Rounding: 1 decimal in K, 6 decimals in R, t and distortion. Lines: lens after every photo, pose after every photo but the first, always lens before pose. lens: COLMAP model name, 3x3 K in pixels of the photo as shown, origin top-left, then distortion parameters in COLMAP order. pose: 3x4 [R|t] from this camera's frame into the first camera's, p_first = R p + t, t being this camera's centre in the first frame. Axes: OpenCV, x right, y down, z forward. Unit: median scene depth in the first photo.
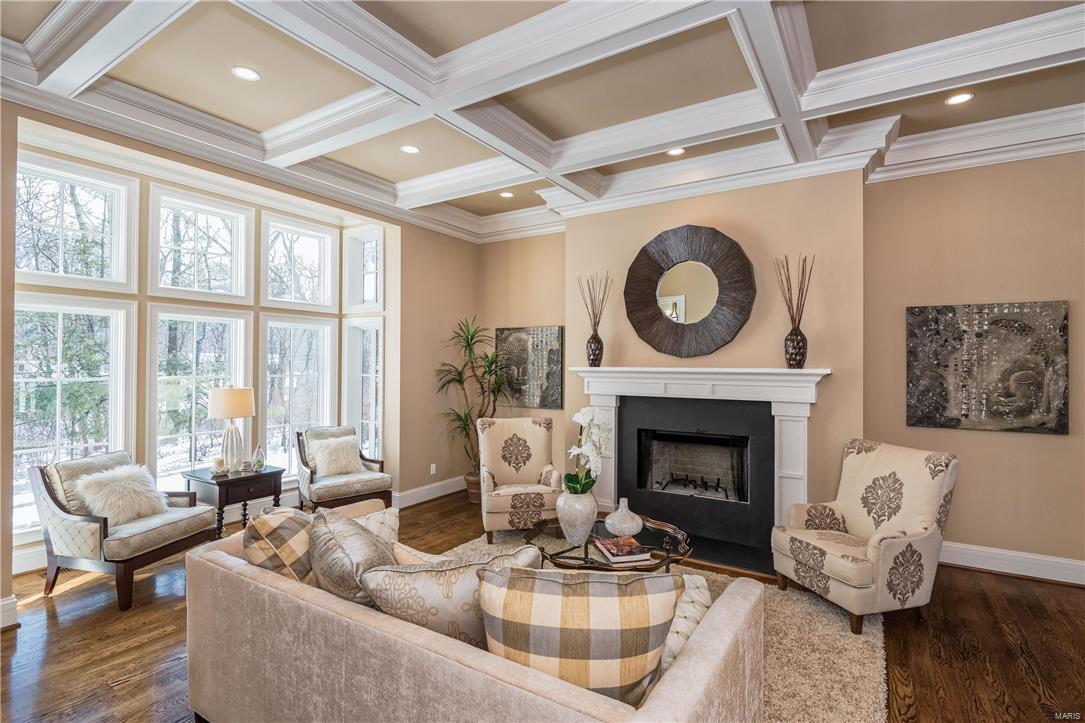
lens RADIAL K [[471.5, 0, 542.5], [0, 471.5, 361.5], [0, 0, 1]] dist [-0.002082, -0.000705]
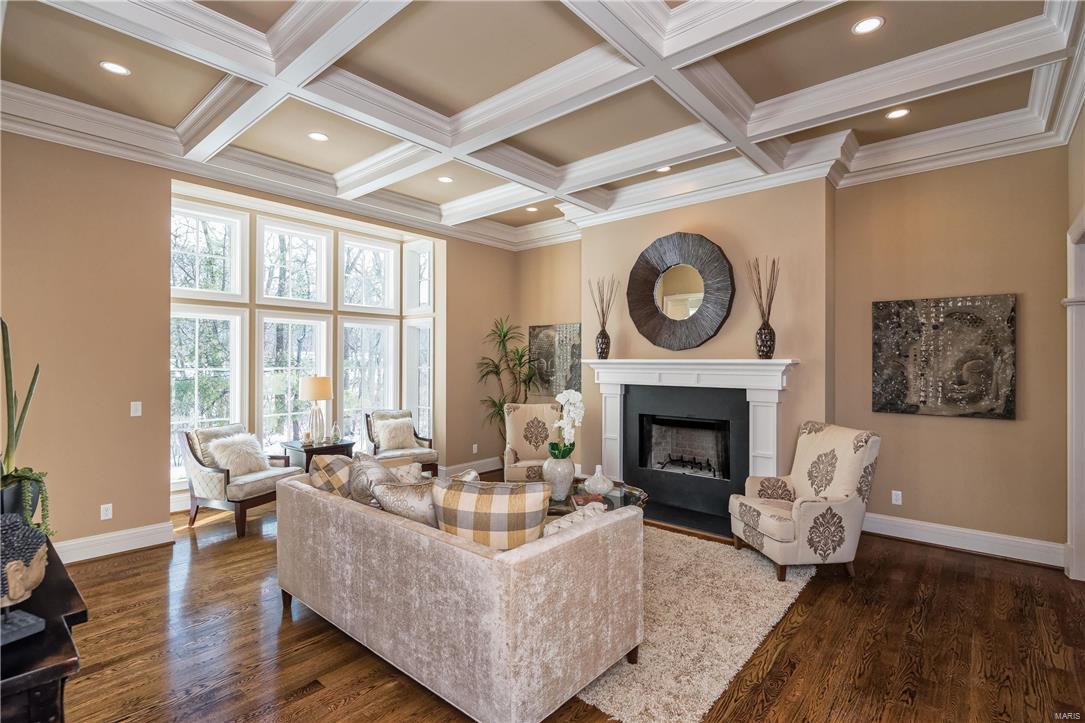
lens RADIAL K [[509.3, 0, 551.4], [0, 509.3, 364.4], [0, 0, 1]] dist [0.001151, 0.000023]
pose [[0.983749, 0.000796, -0.179548, 0.259689], [0.000446, 0.999976, 0.006877, 0.019118], [0.179549, -0.006845, 0.983725, -0.285215]]
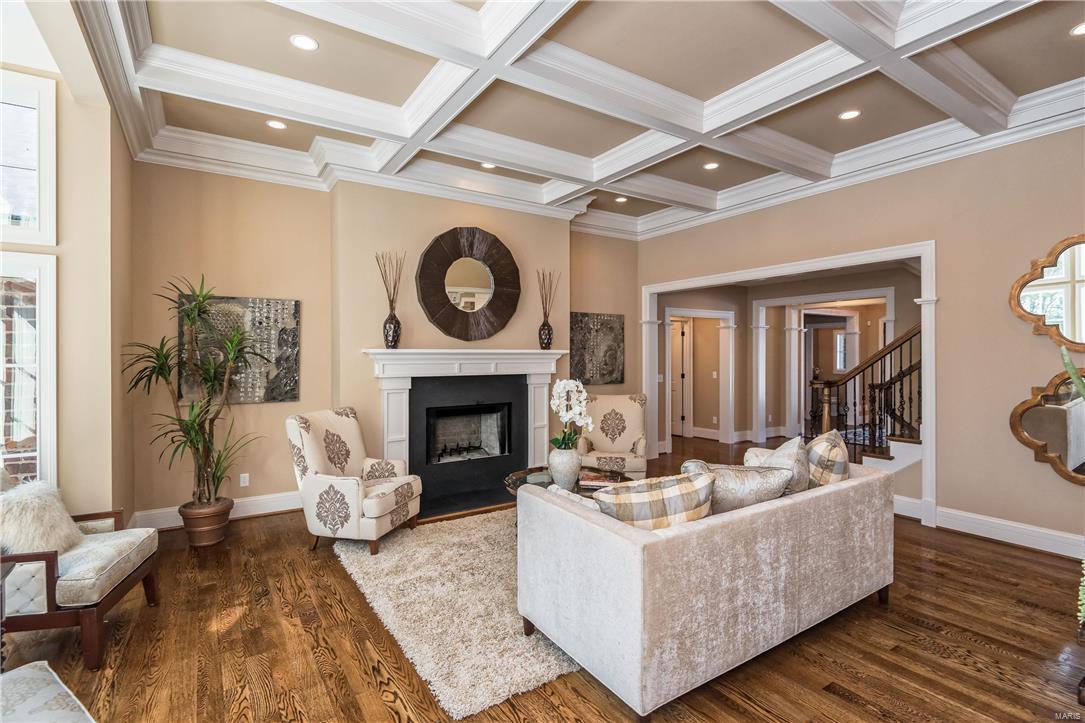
lens RADIAL K [[473.8, 0, 546.5], [0, 473.8, 353.0], [0, 0, 1]] dist [0.001496, 0.000086]
pose [[0.479827, -0.005558, 0.877346, -0.681735], [-0.004162, 0.999954, 0.008610, 0.011614], [-0.877353, -0.007783, 0.479782, 0.295651]]
